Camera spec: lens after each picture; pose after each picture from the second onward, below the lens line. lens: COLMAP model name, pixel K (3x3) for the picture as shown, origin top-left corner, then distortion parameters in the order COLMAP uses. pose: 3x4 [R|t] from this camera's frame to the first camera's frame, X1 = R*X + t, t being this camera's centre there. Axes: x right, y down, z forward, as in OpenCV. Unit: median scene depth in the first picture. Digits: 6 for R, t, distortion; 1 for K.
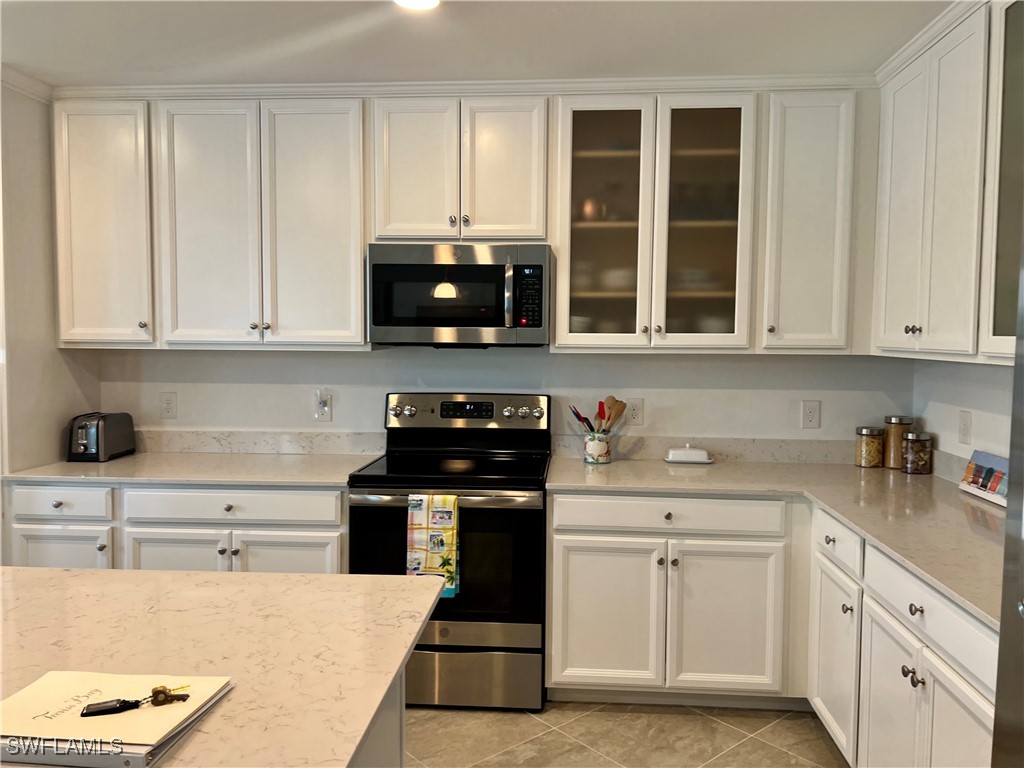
lens RADIAL K [[777.0, 0, 513.6], [0, 777.0, 376.8], [0, 0, 1]] dist [0.068557, -0.085306]
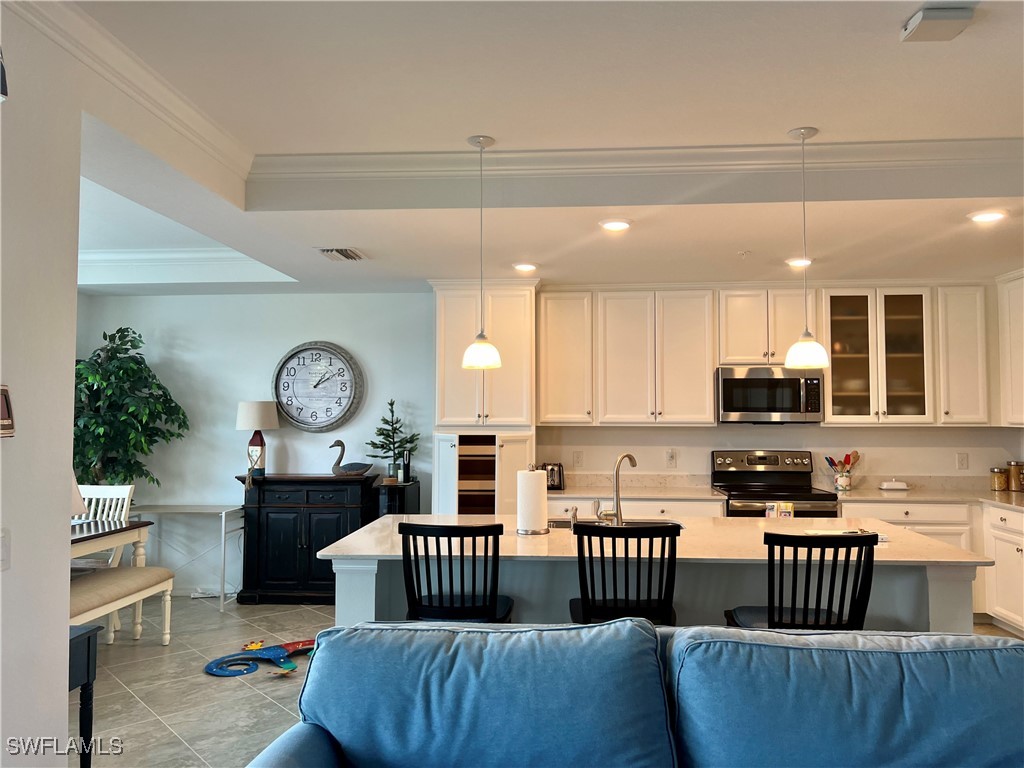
lens RADIAL K [[777.0, 0, 526.0], [0, 777.0, 374.9], [0, 0, 1]] dist [0.068557, -0.085306]
pose [[0.999954, -0.008914, 0.003493, -0.649438], [0.009239, 0.994115, -0.107936, 0.040126], [-0.002510, 0.107963, 0.994152, -0.820752]]
